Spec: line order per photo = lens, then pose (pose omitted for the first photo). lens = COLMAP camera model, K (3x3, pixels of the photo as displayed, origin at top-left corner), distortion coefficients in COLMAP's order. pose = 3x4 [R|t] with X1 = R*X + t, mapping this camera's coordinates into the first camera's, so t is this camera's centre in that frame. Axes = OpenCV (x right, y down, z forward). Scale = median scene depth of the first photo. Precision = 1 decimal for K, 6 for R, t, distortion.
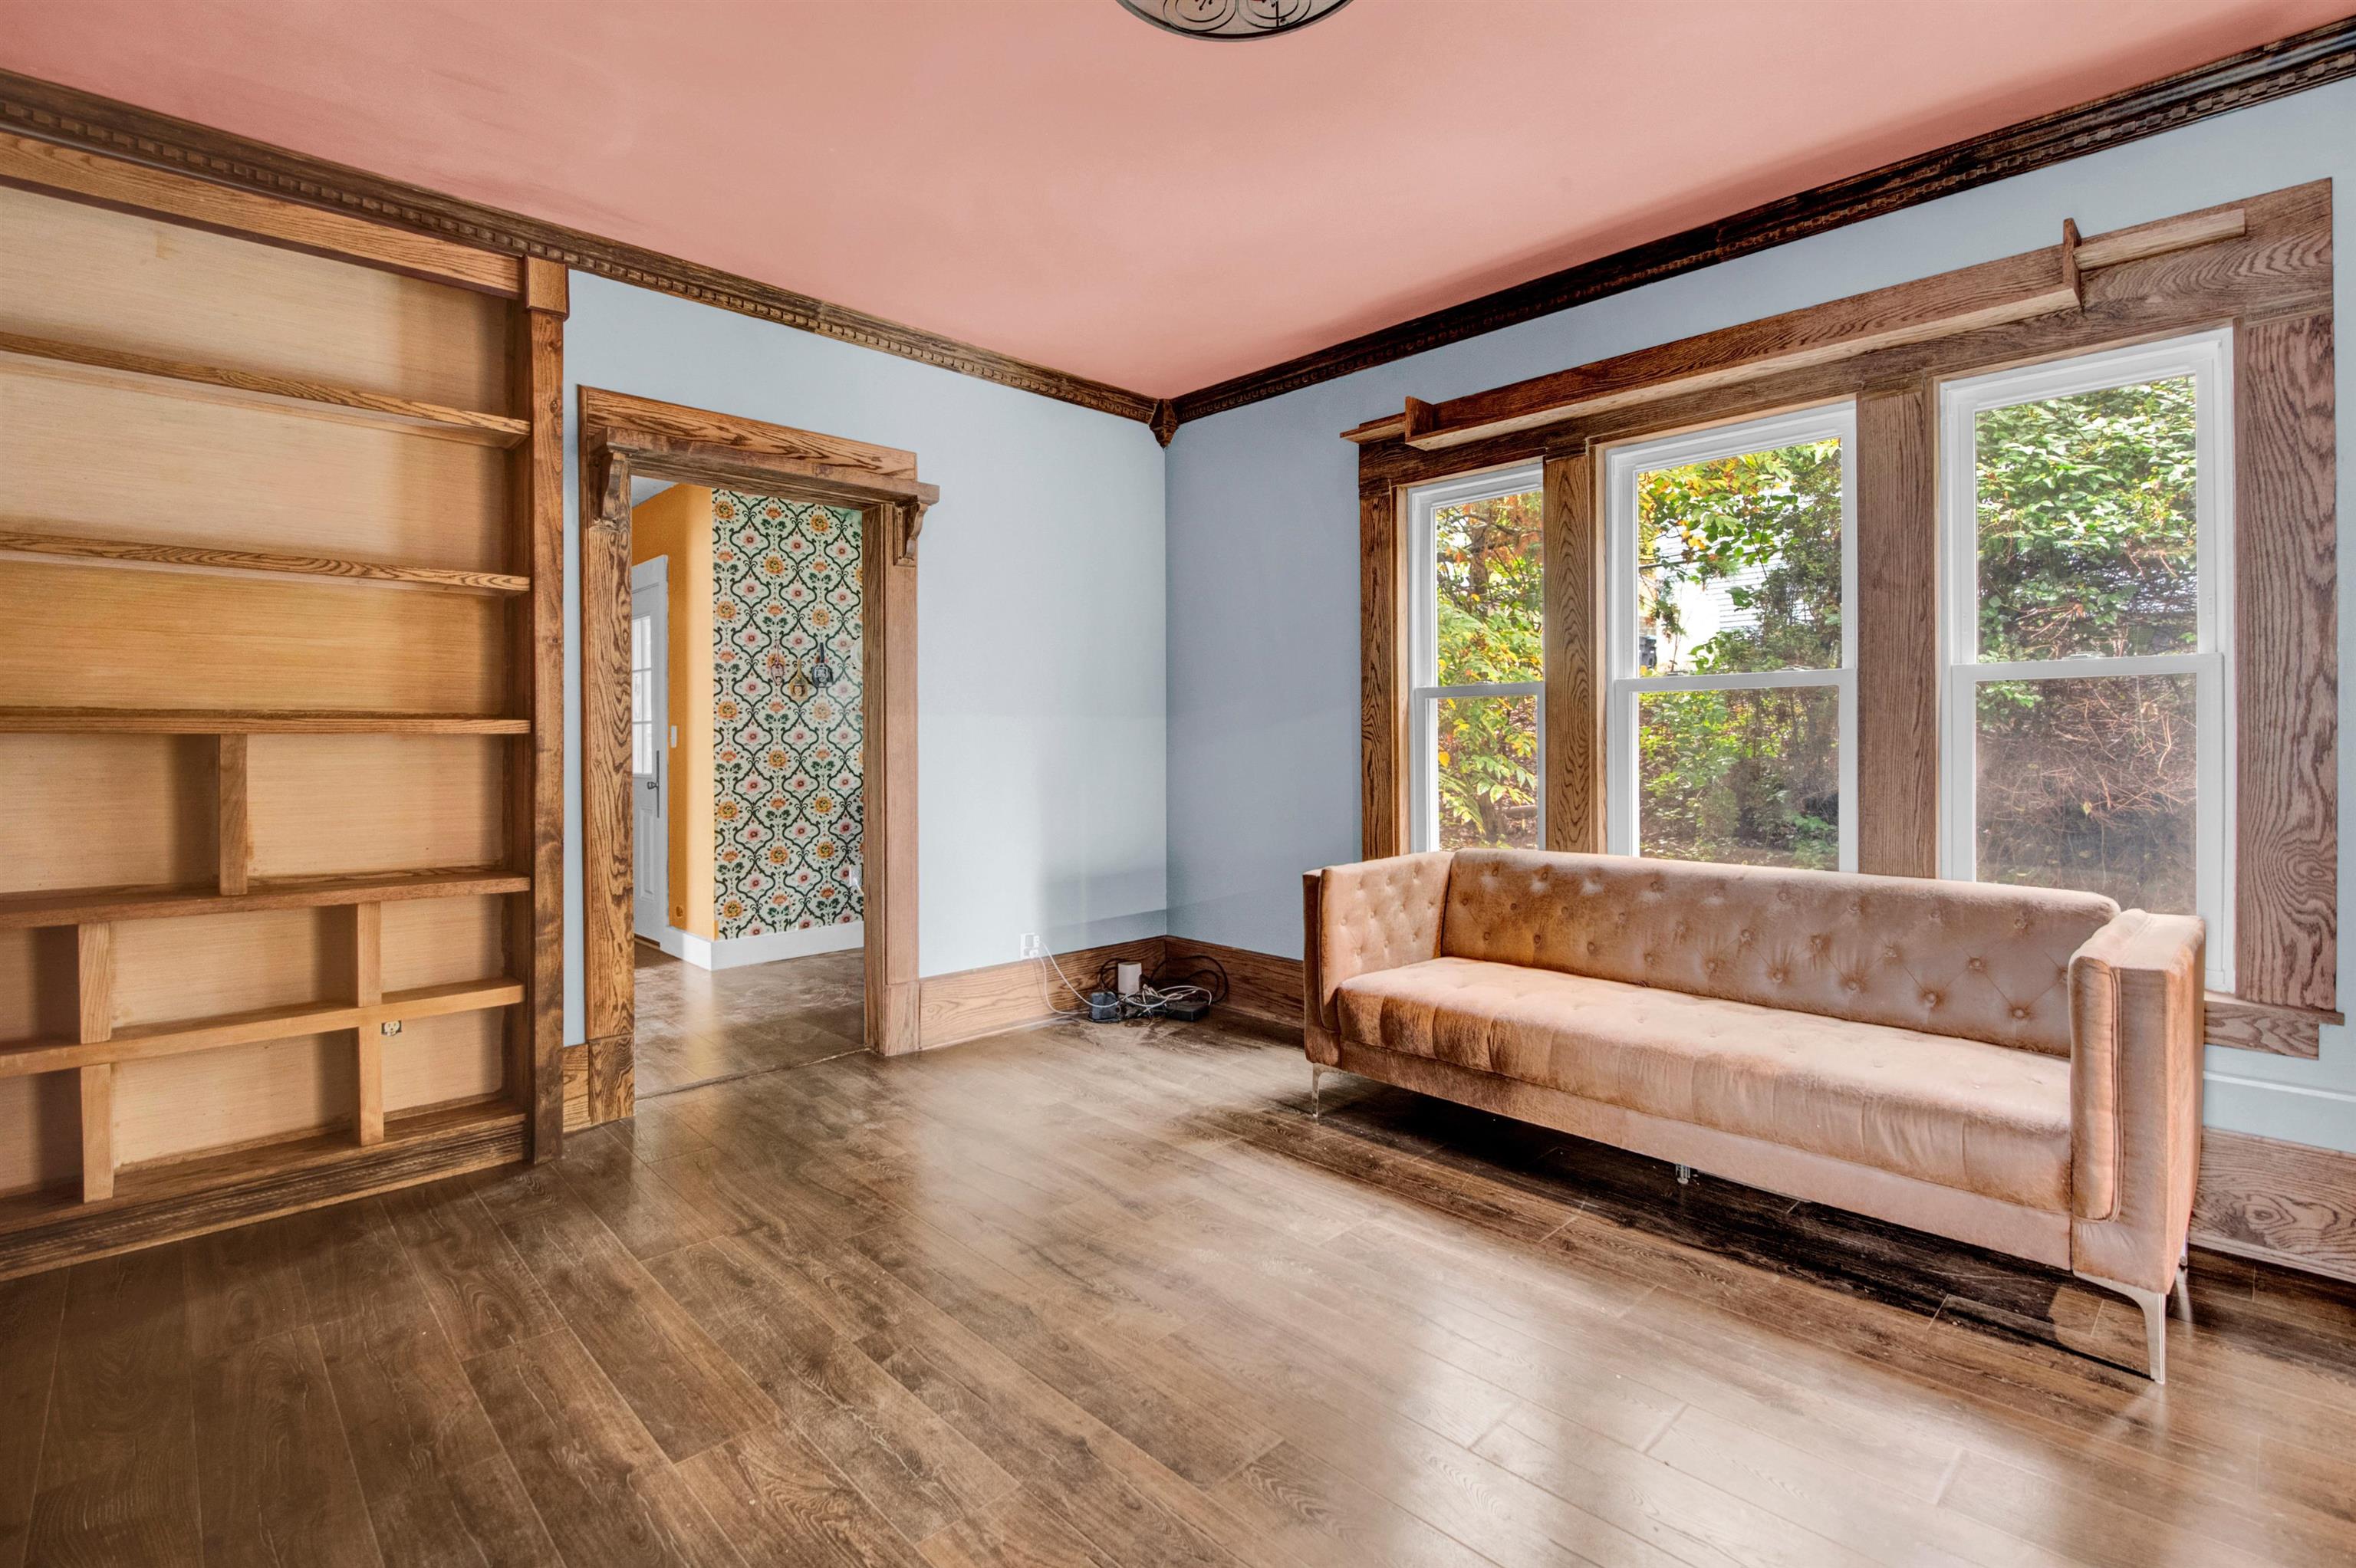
lens RADIAL K [[1099.7, 0, 1126.3], [0, 1099.7, 743.0], [0, 0, 1]] dist [0.029159, -0.012942]
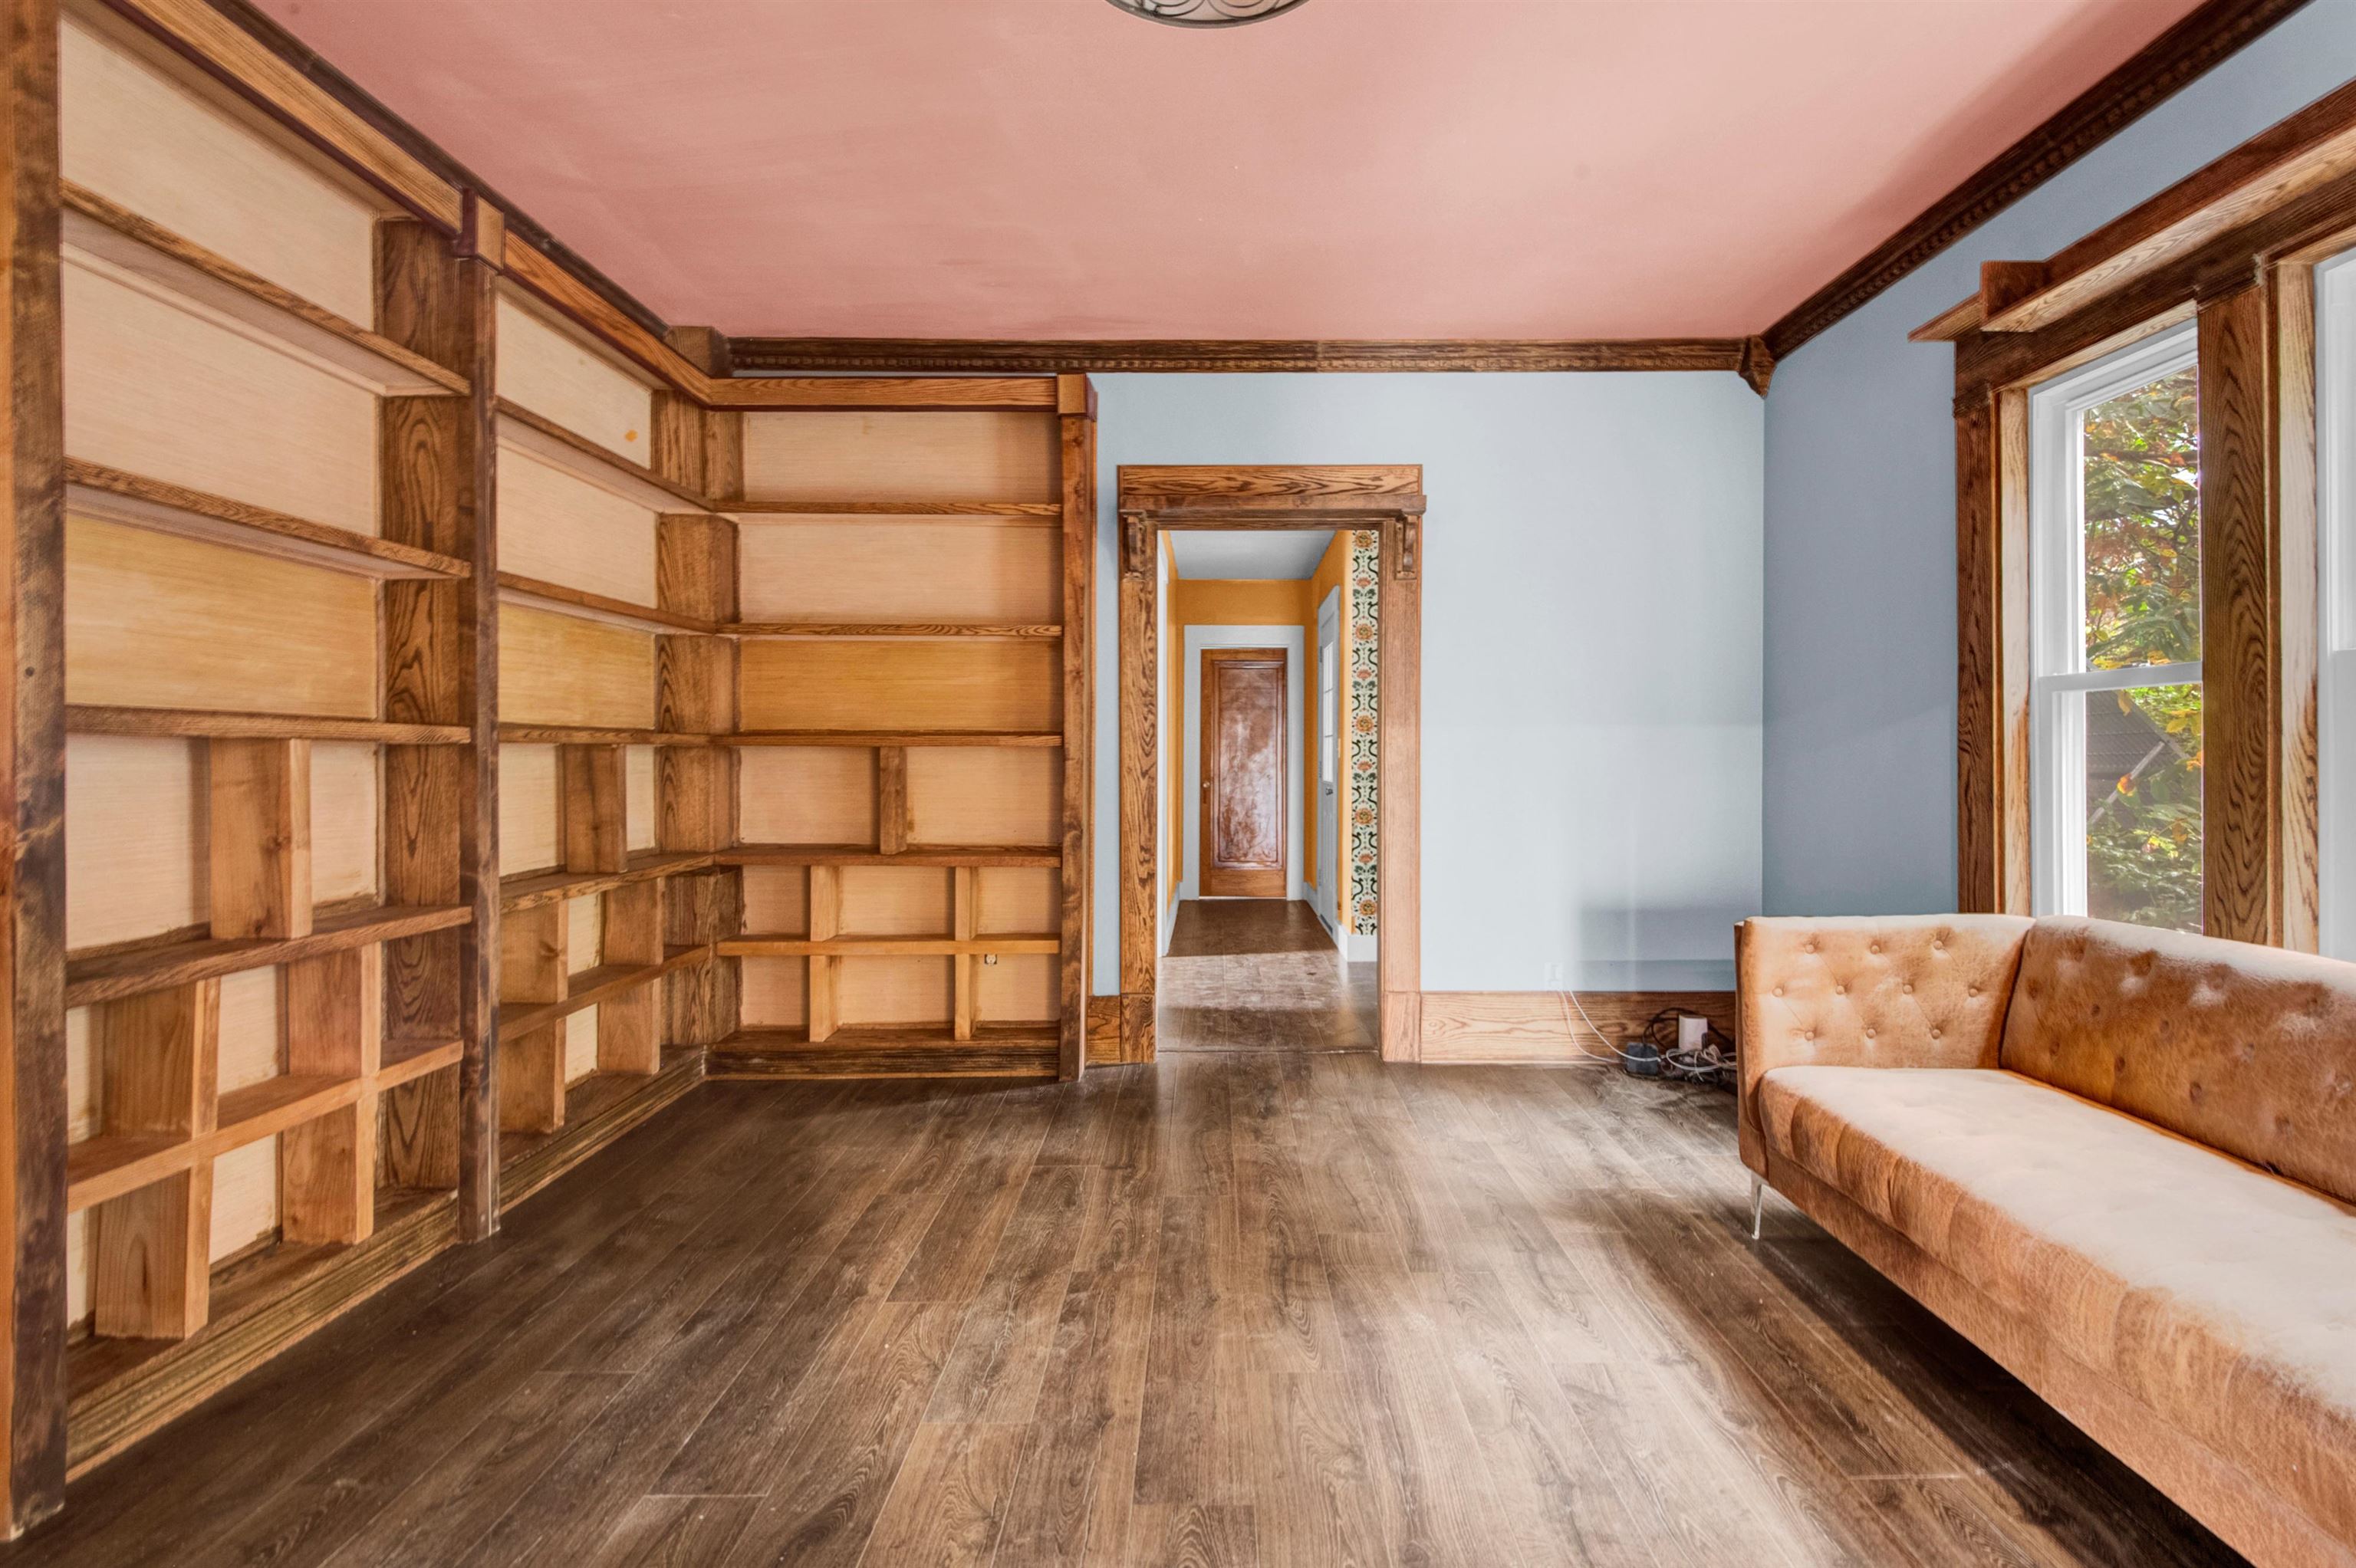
lens RADIAL K [[1099.7, 0, 1200.5], [0, 1099.7, 755.3], [0, 0, 1]] dist [0.029159, -0.012942]
pose [[0.731757, 0.004261, -0.681552, 0.422242], [-0.003680, 0.999991, 0.002301, -0.001474], [0.681556, 0.000824, 0.731766, 0.163743]]
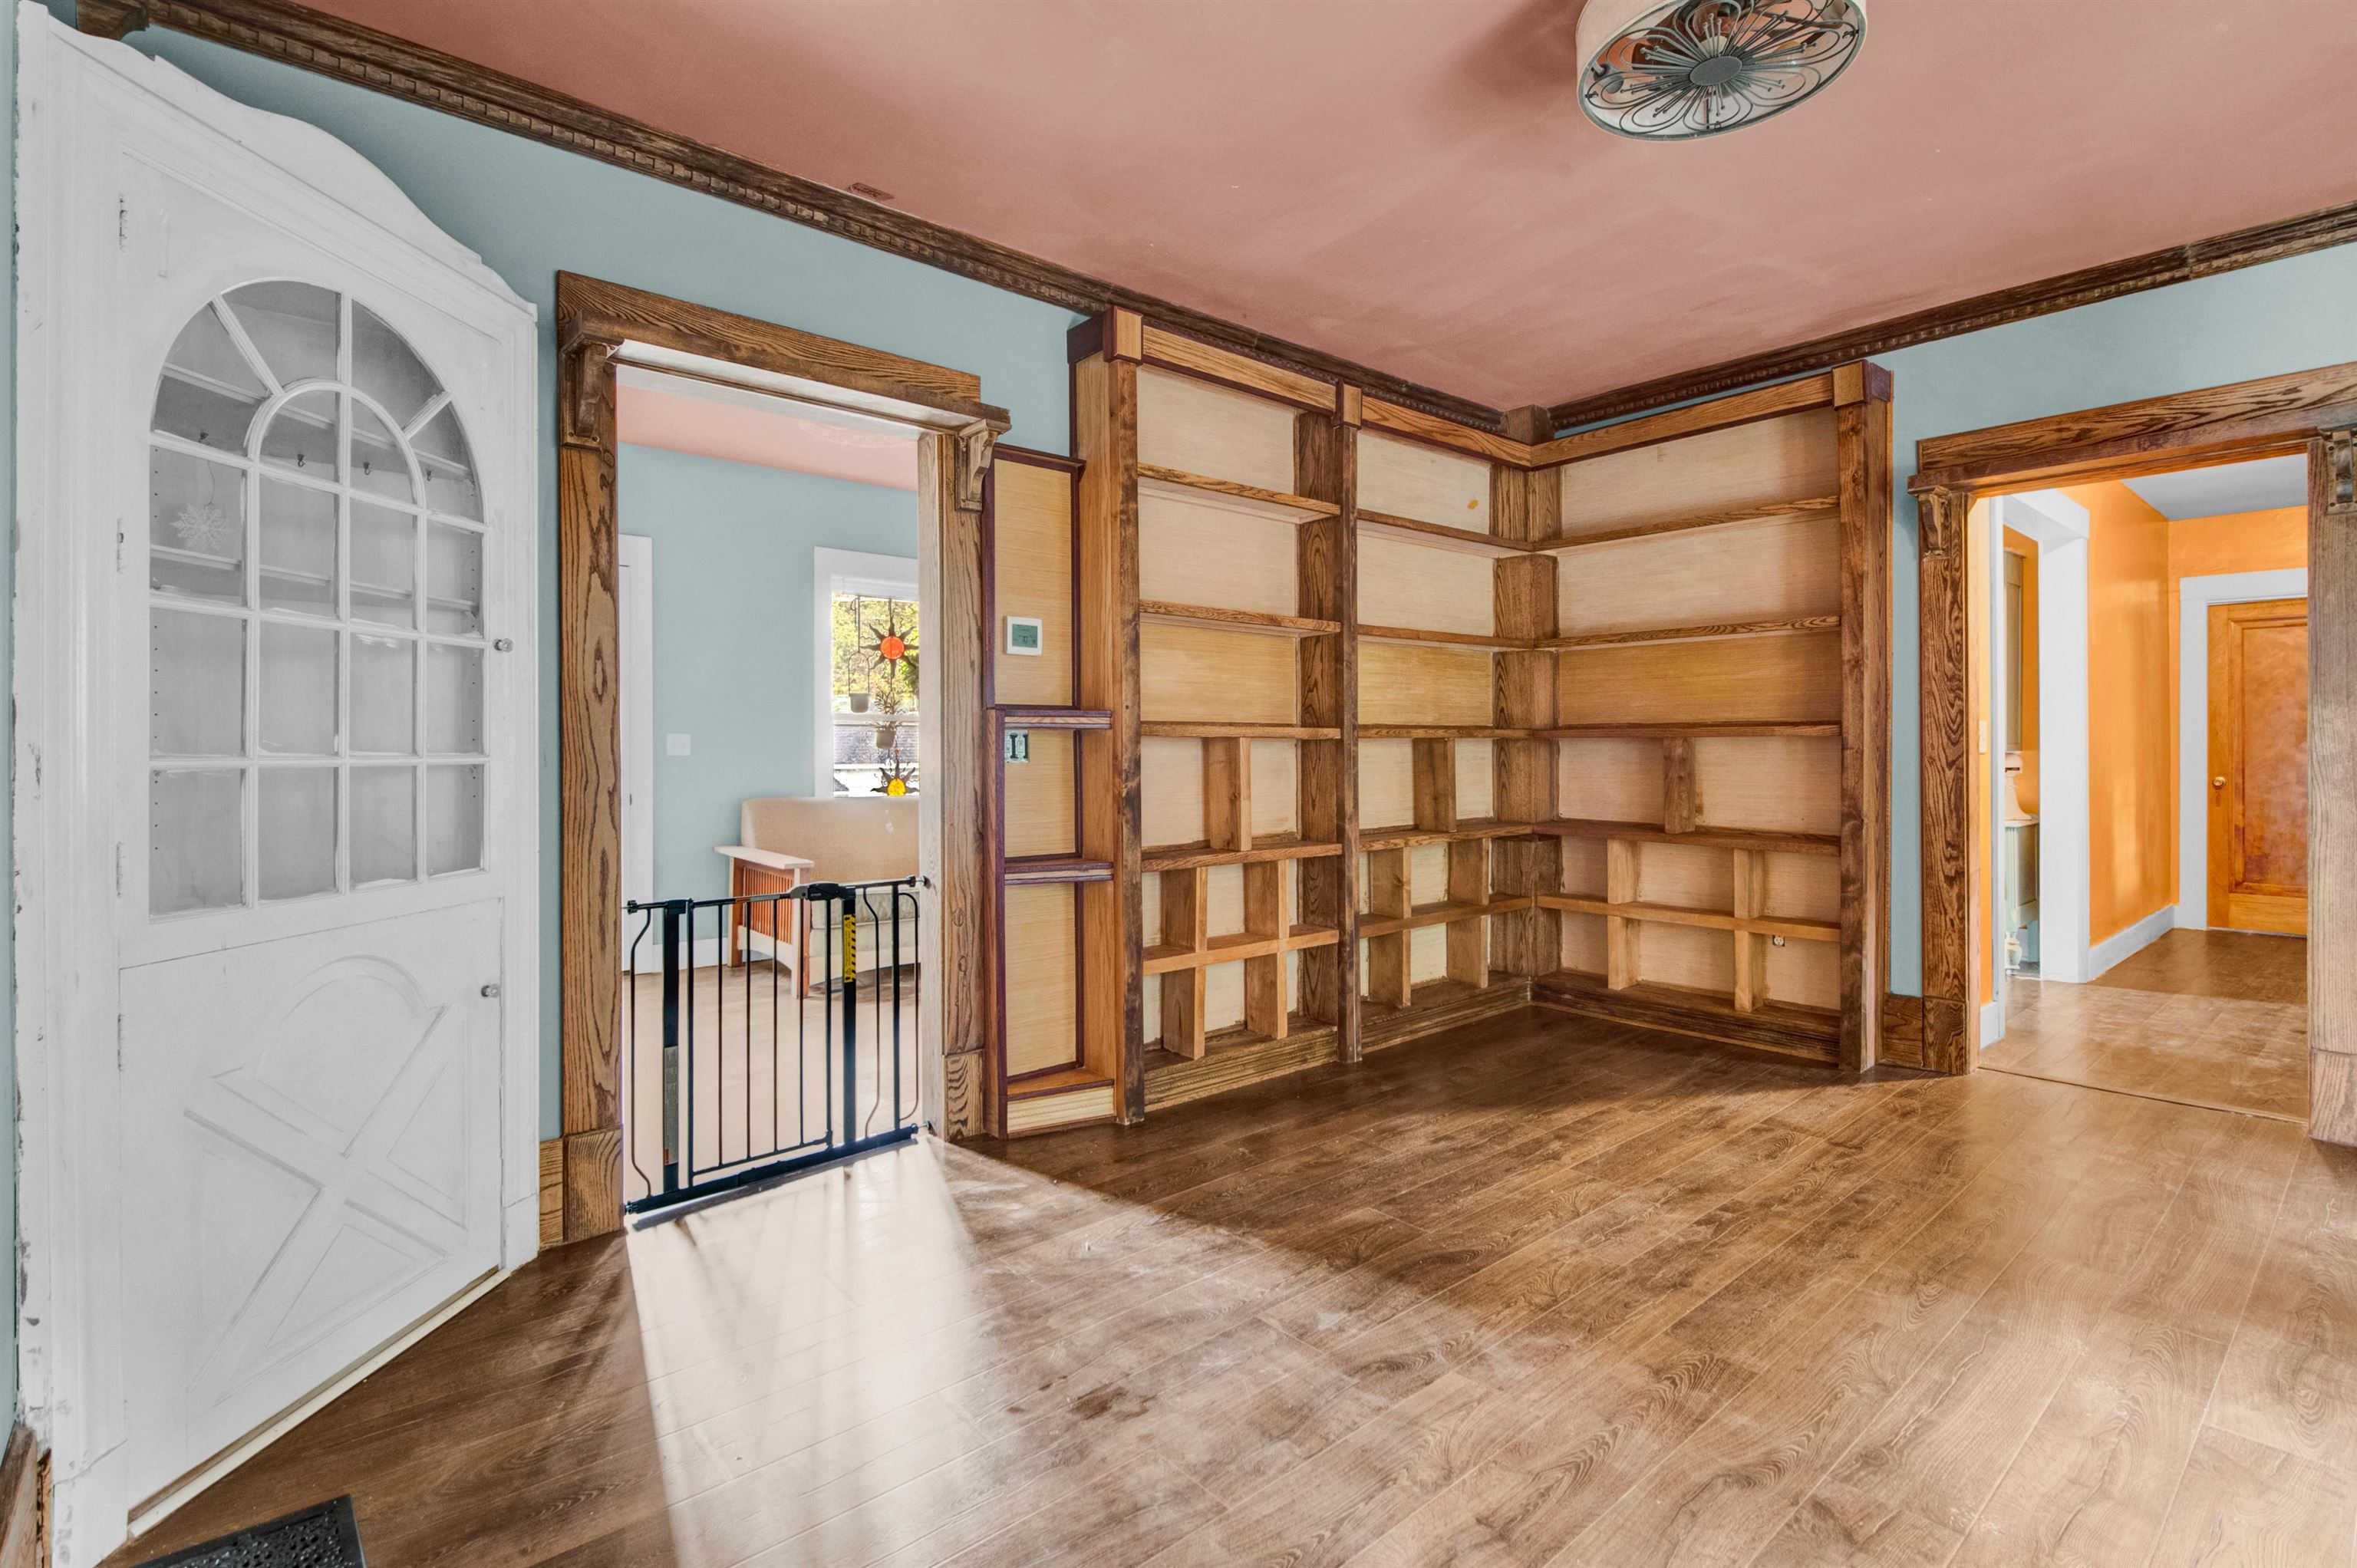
lens RADIAL K [[1100.2, 0, 1204.4], [0, 1100.2, 738.4], [0, 0, 1]] dist [0.029159, -0.012942]
pose [[-0.023263, -0.003646, -0.999723, 0.724246], [0.002236, 0.999991, -0.003699, -0.002307], [0.999727, -0.002321, -0.023255, 0.269398]]
